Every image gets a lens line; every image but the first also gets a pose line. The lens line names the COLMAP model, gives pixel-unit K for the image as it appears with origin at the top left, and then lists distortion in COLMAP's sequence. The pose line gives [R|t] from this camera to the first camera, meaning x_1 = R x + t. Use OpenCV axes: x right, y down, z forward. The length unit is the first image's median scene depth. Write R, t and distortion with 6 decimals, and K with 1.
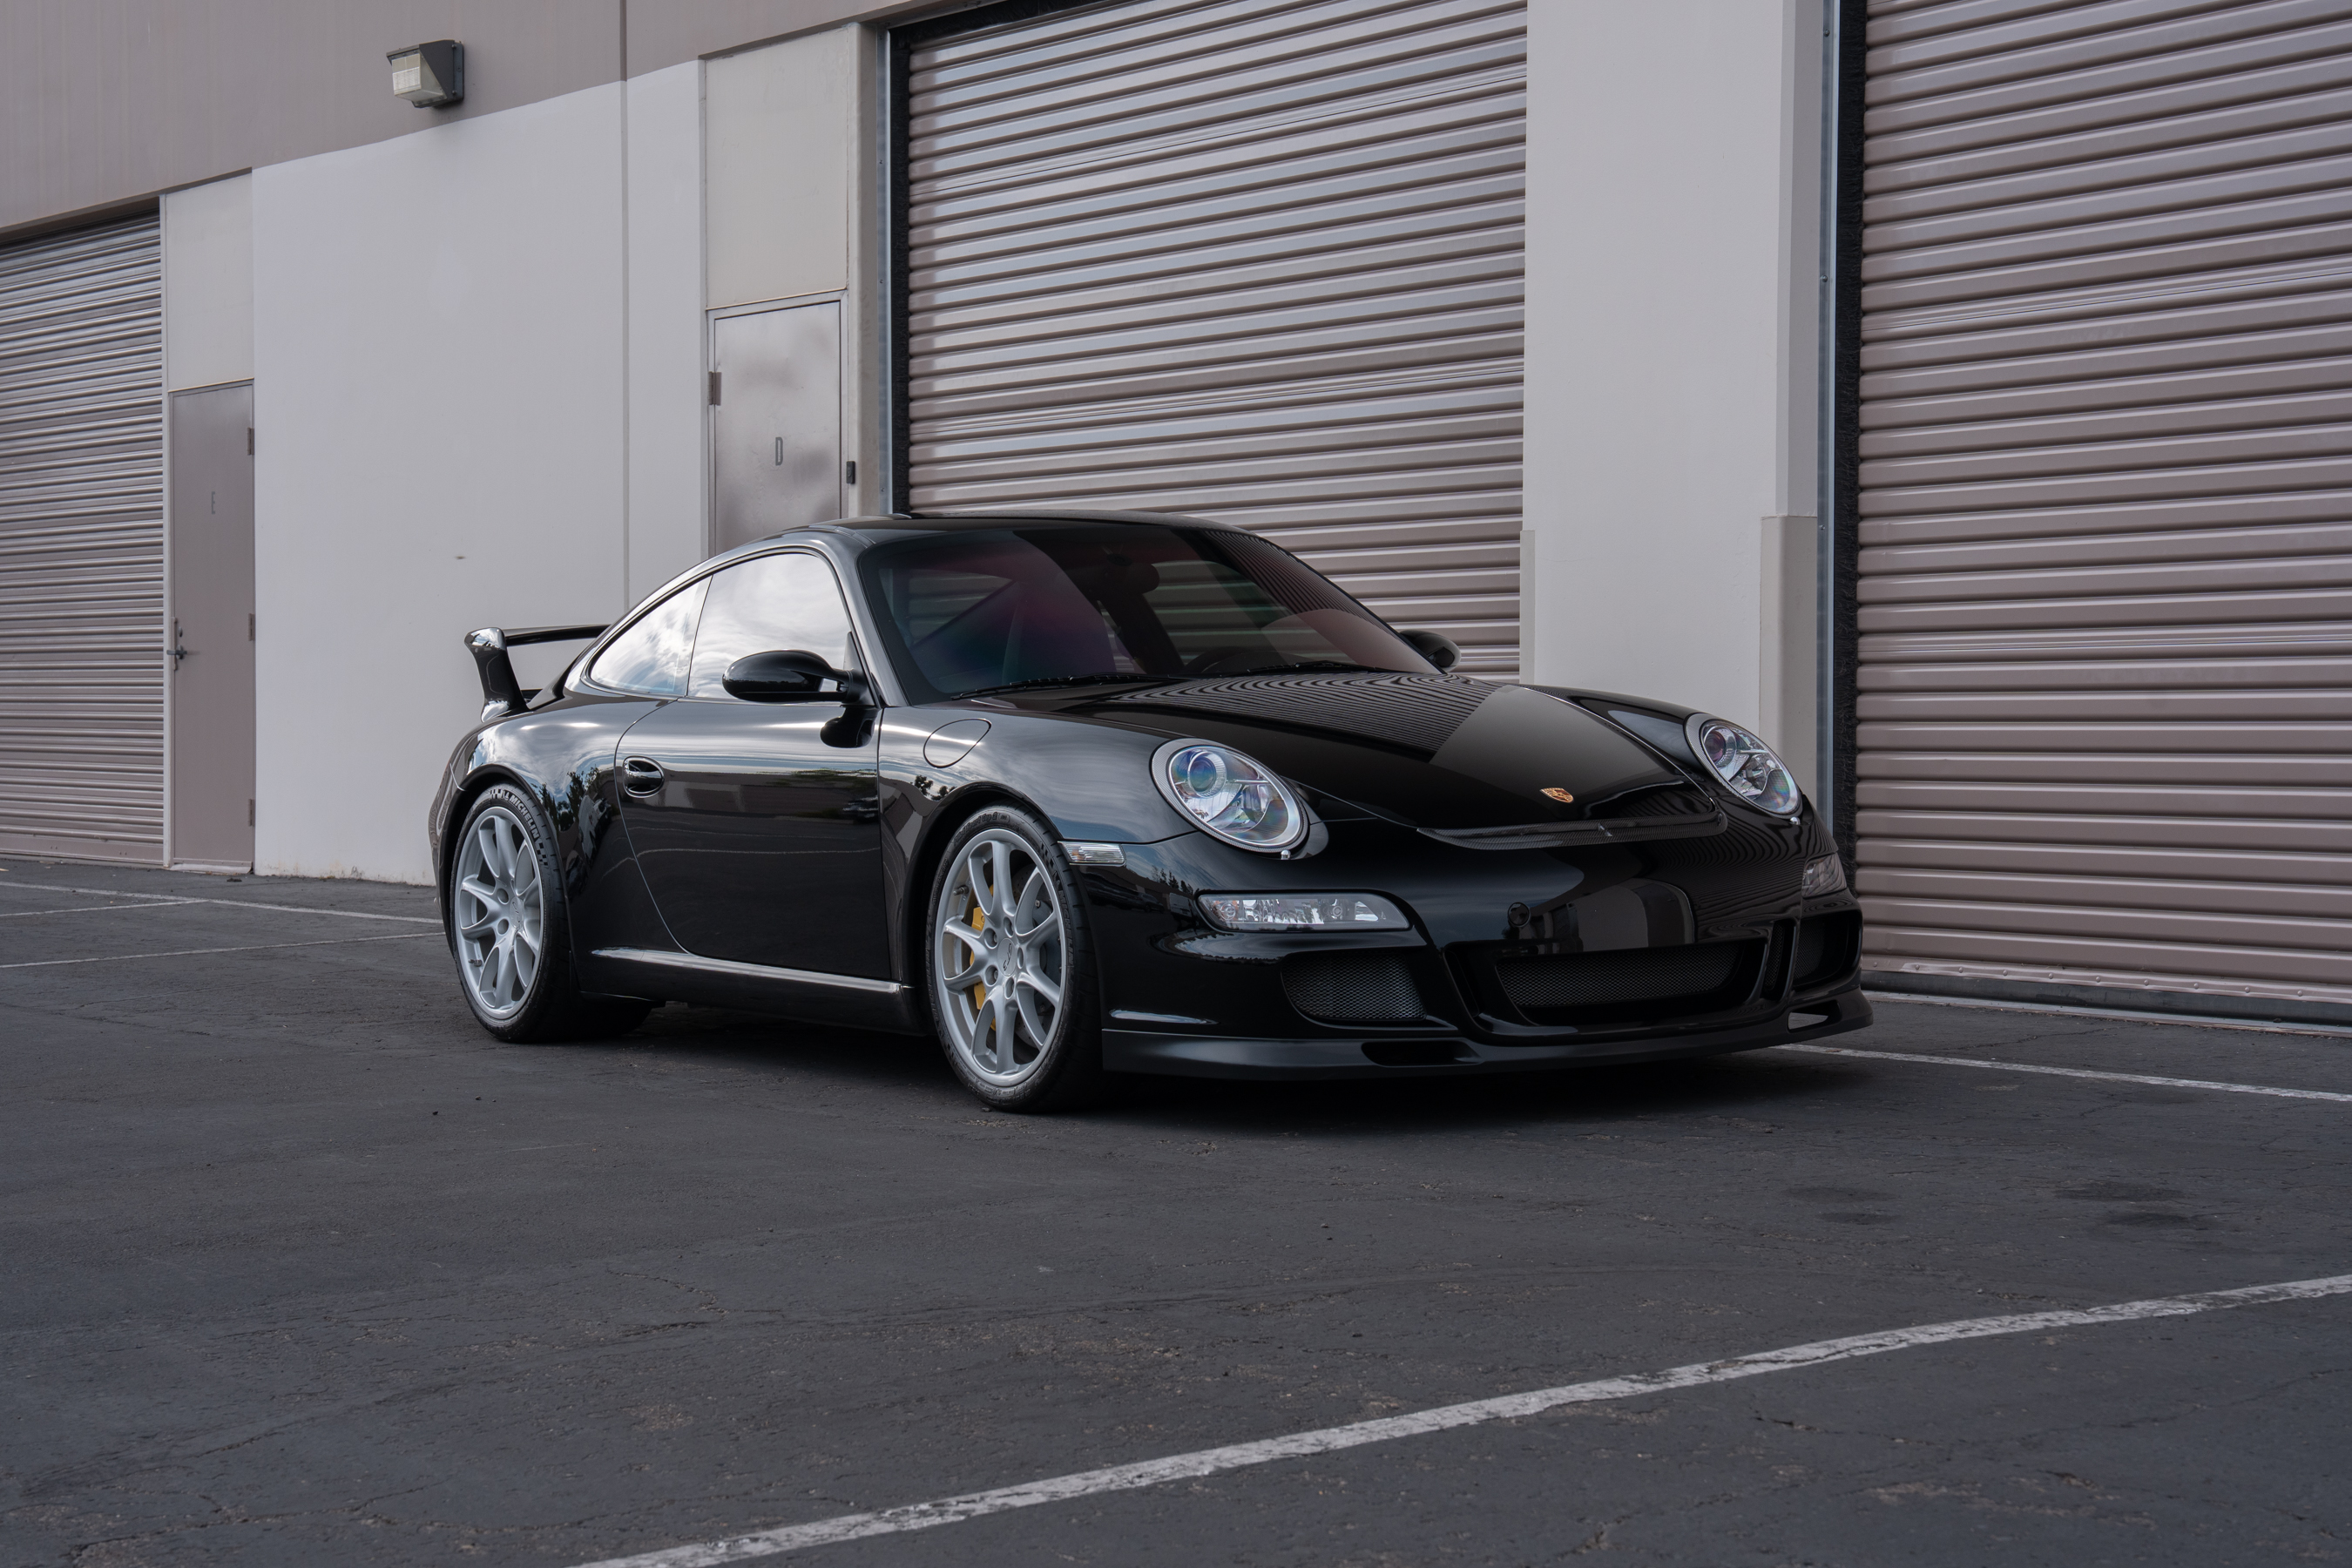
lens RADIAL K [[4596.3, 0, 1179.1], [0, 4596.3, 812.9], [0, 0, 1]] dist [0.323006, 0.105440]
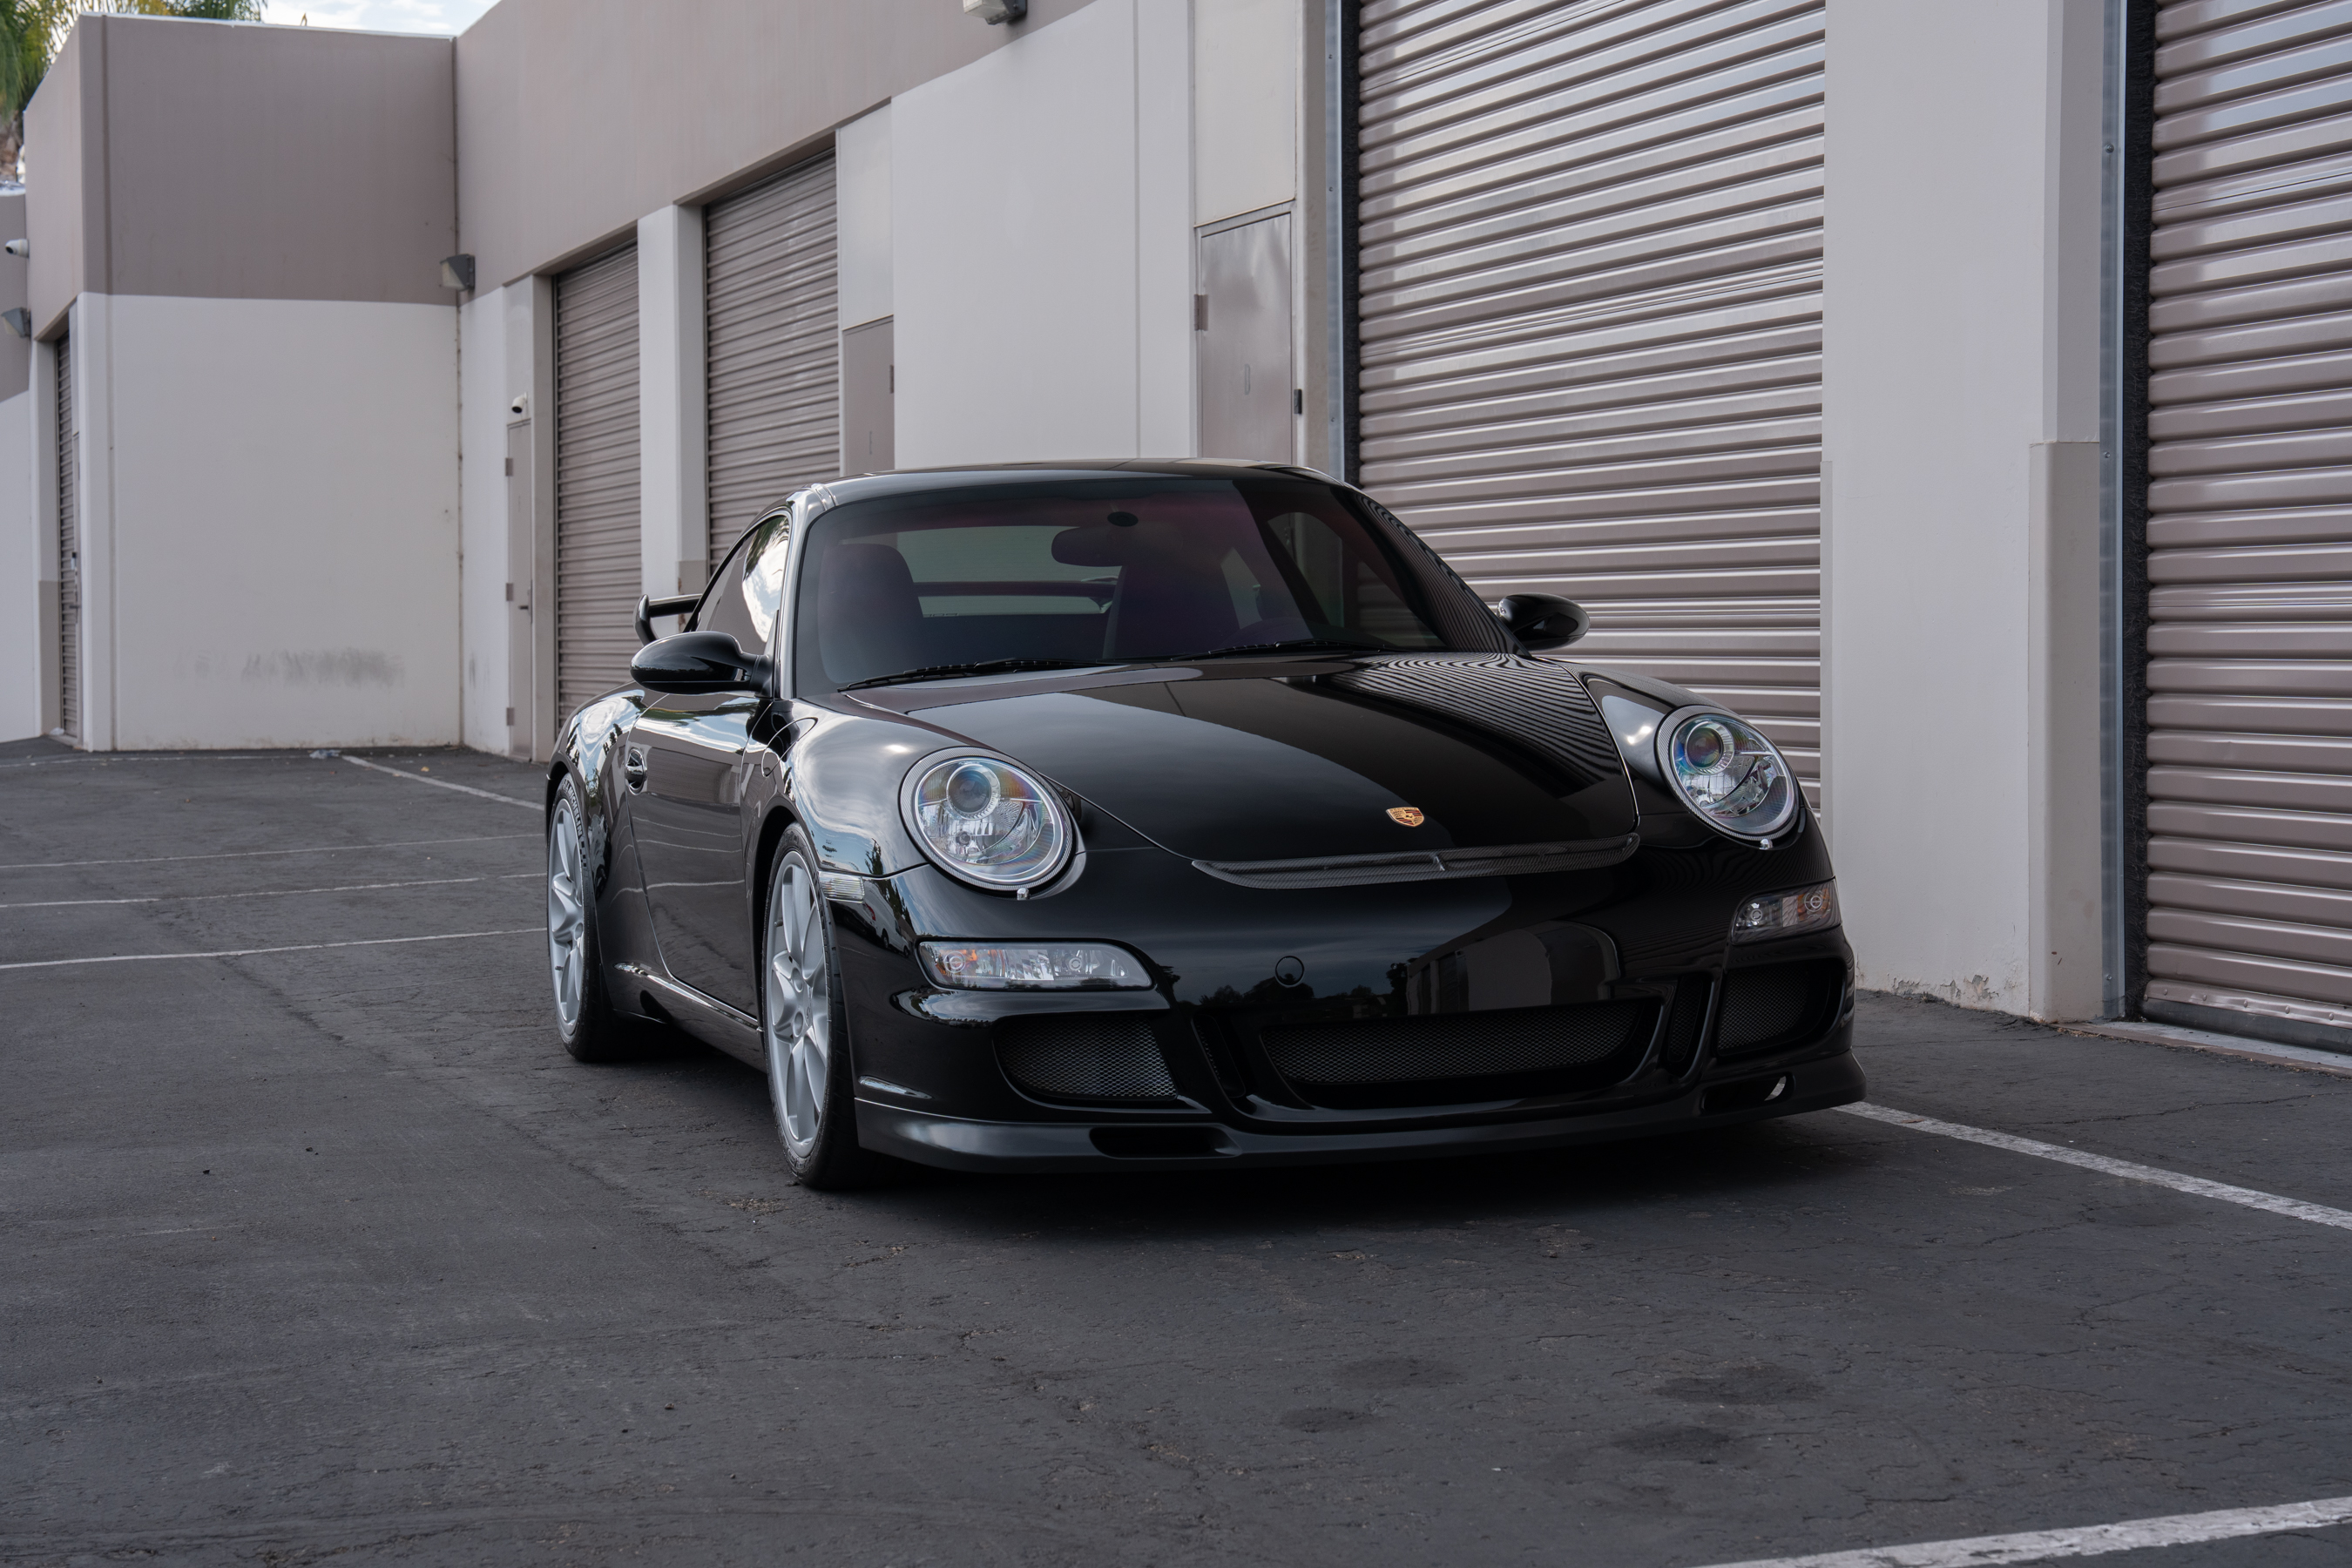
lens RADIAL K [[4542.6, 0, 1176.0], [0, 4542.6, 784.0], [0, 0, 1]] dist [0.276739, 0.097628]
pose [[0.960263, -0.000243, -0.279098, 0.208194], [0.004987, 0.999855, 0.016286, -0.017771], [0.279053, -0.017031, 0.960125, 0.175928]]
